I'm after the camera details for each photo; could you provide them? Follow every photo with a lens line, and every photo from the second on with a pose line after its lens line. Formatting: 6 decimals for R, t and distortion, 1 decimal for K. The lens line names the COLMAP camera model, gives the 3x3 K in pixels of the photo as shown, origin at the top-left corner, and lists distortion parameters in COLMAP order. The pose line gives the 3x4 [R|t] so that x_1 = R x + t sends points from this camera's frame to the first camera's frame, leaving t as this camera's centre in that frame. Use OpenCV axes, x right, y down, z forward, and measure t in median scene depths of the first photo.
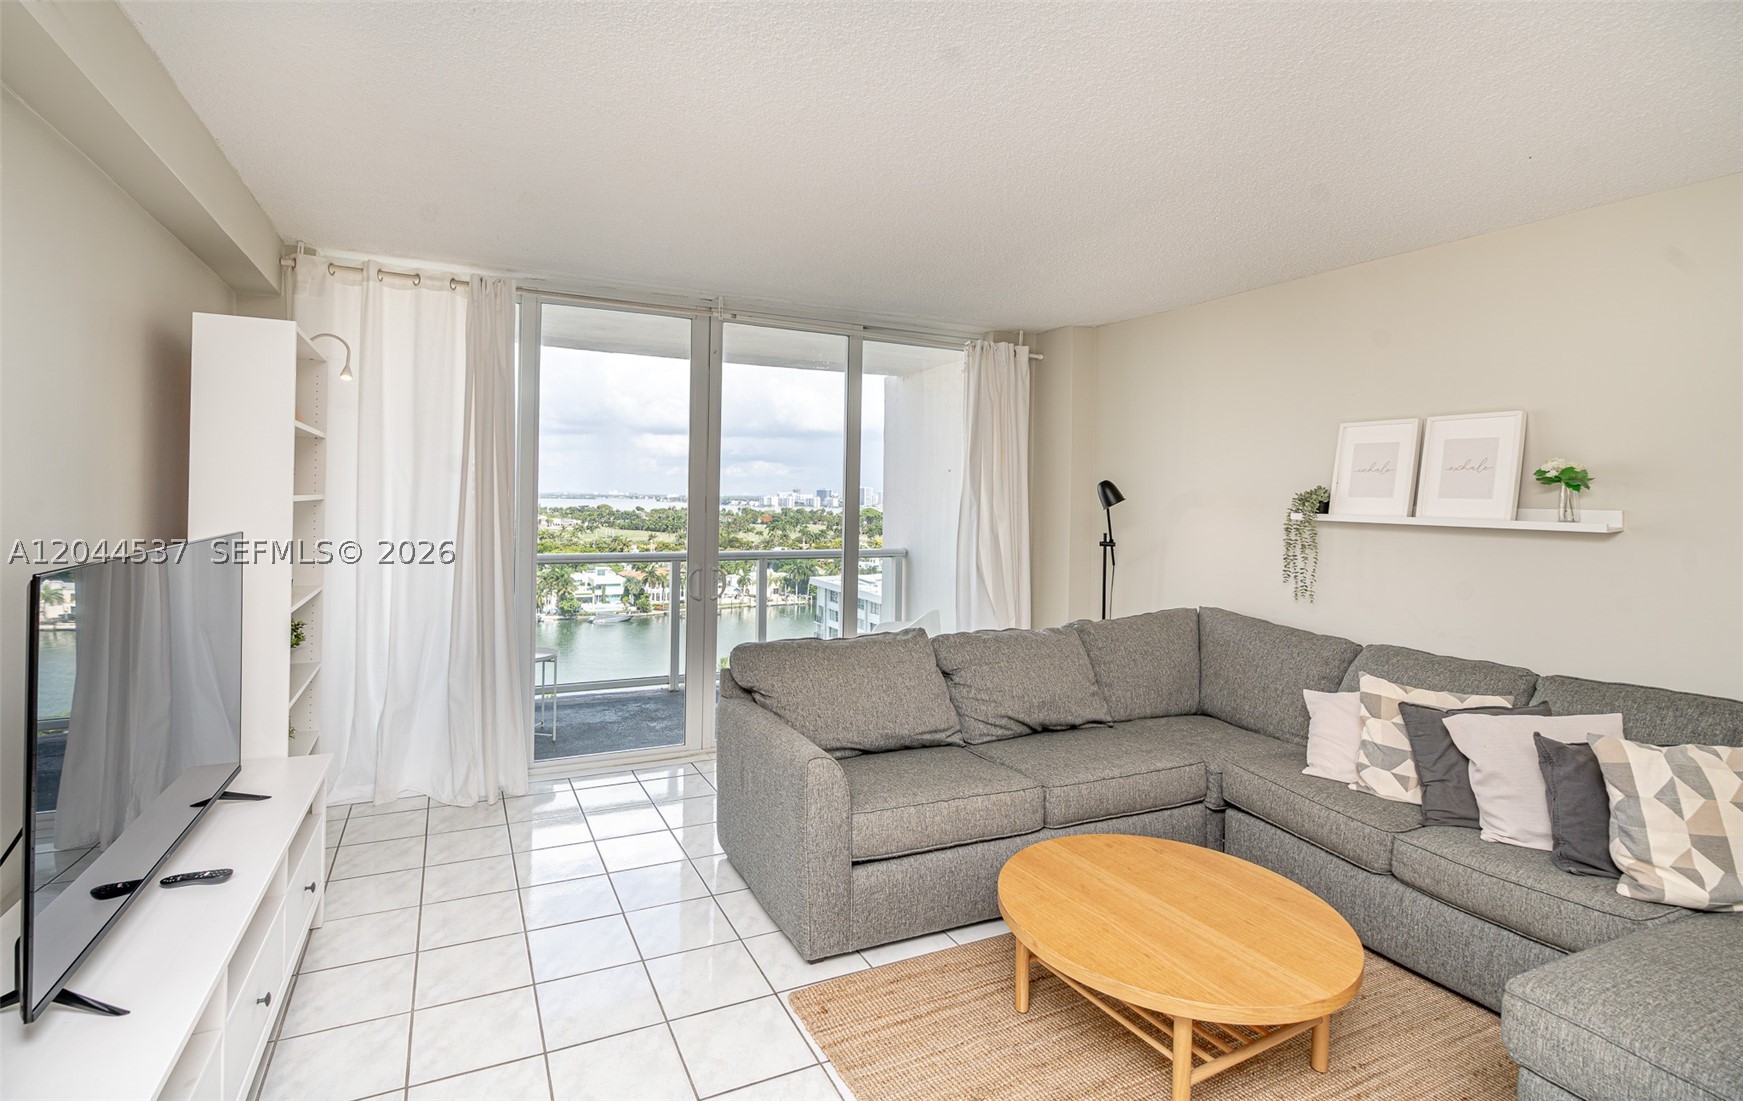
lens RADIAL K [[819.2, 0, 828.7], [0, 819.2, 500.0], [0, 0, 1]] dist [0.001569, -0.000654]
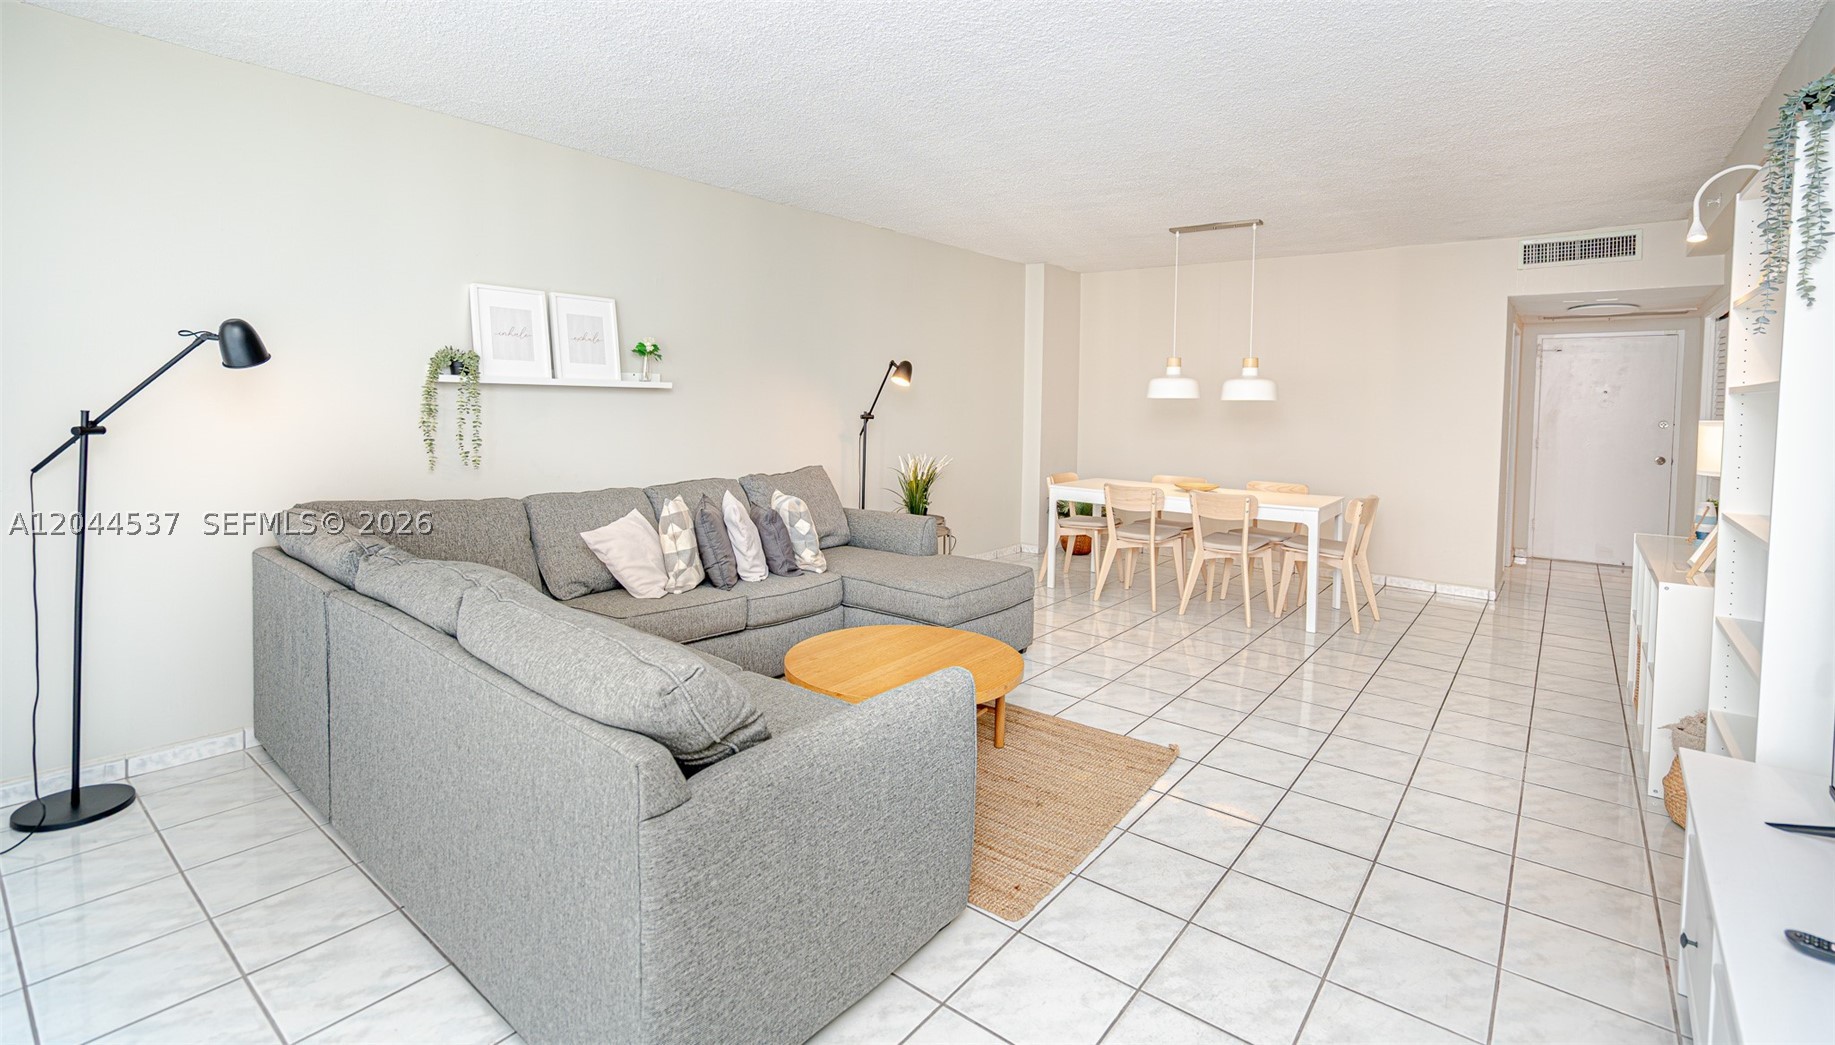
lens RADIAL K [[822.7, 0, 910.8], [0, 822.7, 434.1], [0, 0, 1]] dist [-0.000642, -0.000155]
pose [[-0.448091, -0.063066, 0.891761, -0.467445], [-0.017449, 0.997936, 0.061807, 0.016175], [-0.893817, 0.012135, -0.448267, 0.939574]]
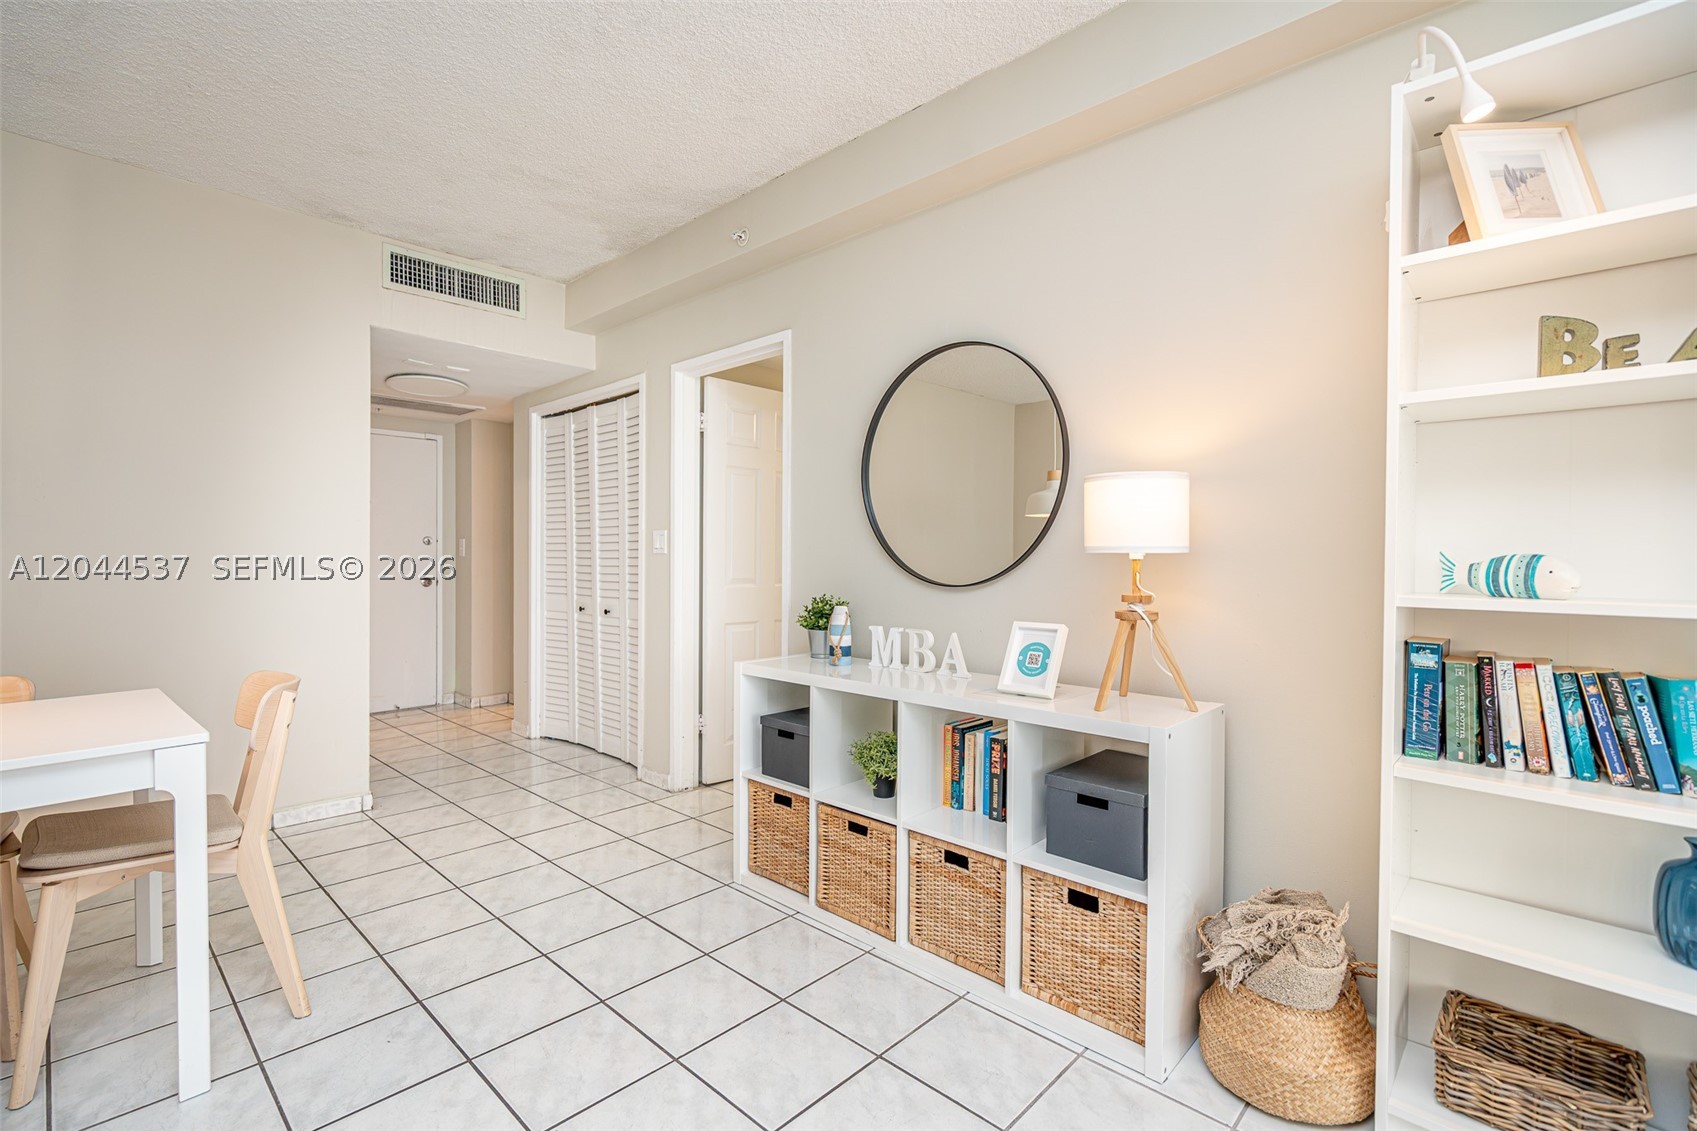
lens RADIAL K [[762.2, 0, 844.3], [0, 762.2, 565.3], [0, 0, 1]] dist [-0.003579, 0.000727]
pose [[-0.927984, -0.019270, -0.372121, 0.208305], [-0.023904, 0.999684, 0.007843, 0.095247], [0.371852, 0.016173, -0.928151, 0.317490]]
